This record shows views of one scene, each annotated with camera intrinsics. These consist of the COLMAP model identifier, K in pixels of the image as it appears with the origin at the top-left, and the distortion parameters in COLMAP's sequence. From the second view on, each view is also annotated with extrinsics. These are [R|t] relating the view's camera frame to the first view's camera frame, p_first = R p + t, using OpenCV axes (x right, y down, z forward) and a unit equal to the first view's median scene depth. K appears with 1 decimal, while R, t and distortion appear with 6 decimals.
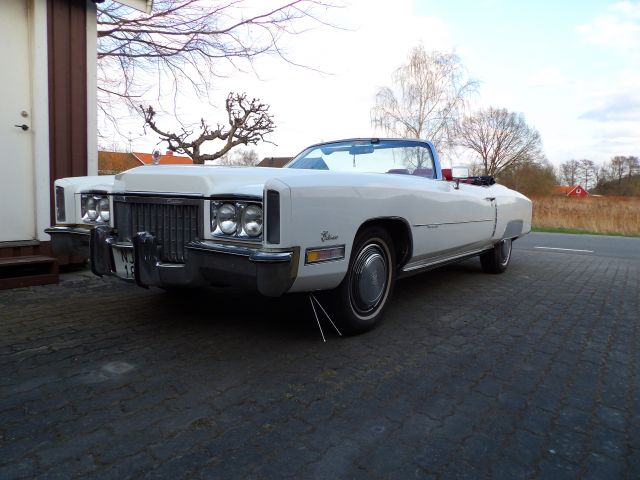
lens RADIAL K [[460.9, 0, 318.3], [0, 460.9, 240.8], [0, 0, 1]] dist [-0.033540, 0.043021]
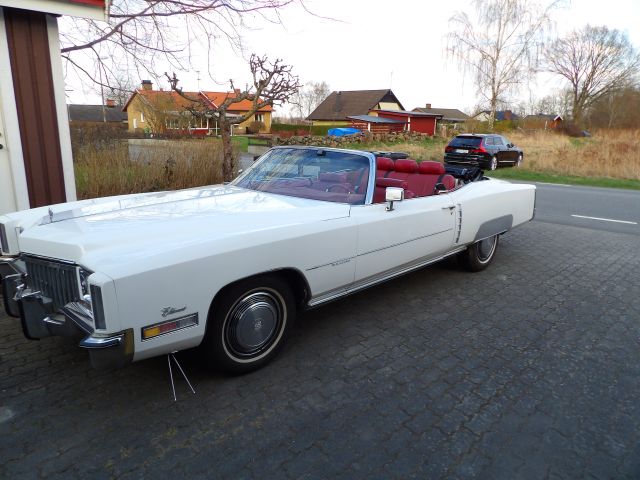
lens RADIAL K [[460.9, 0, 318.2], [0, 460.9, 239.3], [0, 0, 1]] dist [-0.033540, 0.043021]
pose [[0.986812, 0.022467, -0.160305, 0.289739], [0.000751, 0.989675, 0.143327, -0.180294], [0.161870, -0.141557, 0.976606, 0.014765]]
